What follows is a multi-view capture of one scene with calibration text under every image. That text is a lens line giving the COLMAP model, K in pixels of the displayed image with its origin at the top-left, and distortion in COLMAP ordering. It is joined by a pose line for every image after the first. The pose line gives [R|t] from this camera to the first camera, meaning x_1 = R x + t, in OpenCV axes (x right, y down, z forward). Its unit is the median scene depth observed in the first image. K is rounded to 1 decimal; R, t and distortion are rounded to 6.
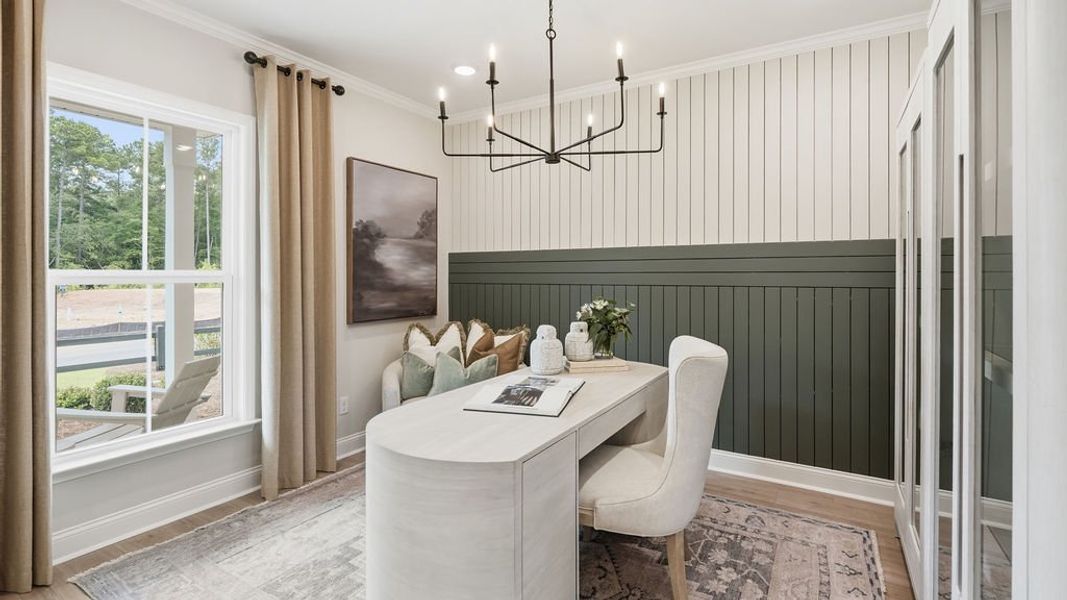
lens RADIAL K [[504.7, 0, 530.5], [0, 504.7, 268.2], [0, 0, 1]] dist [0.000441, -0.001623]
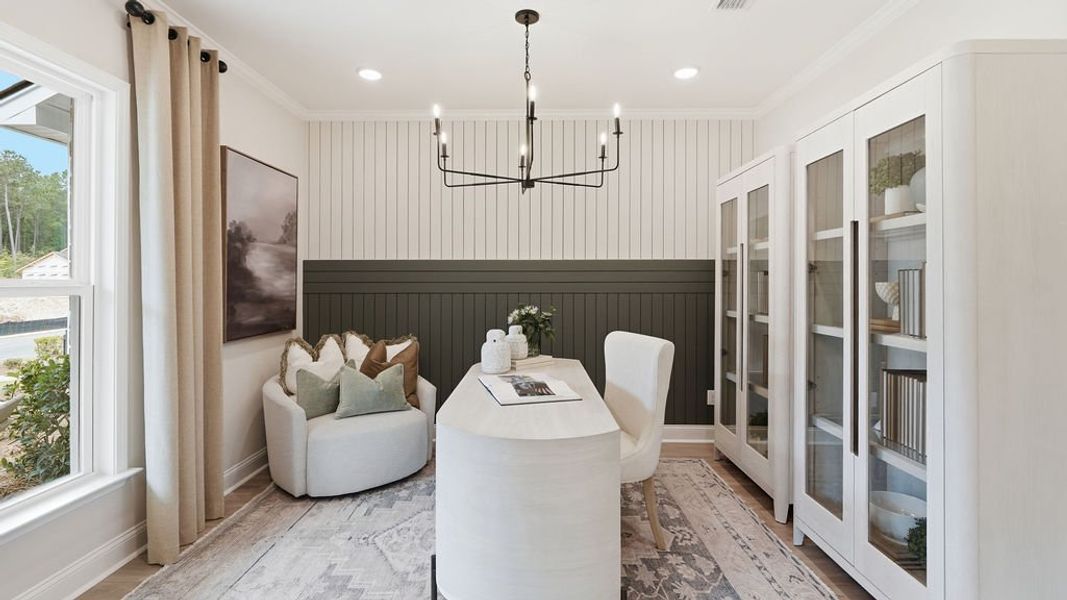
lens RADIAL K [[506.7, 0, 534.8], [0, 506.7, 276.4], [0, 0, 1]] dist [-0.000676, -0.000208]
pose [[0.852033, 0.006060, 0.523453, -0.352688], [-0.006070, 0.999980, -0.001697, -0.002536], [-0.523453, -0.001732, 0.852053, 0.002314]]
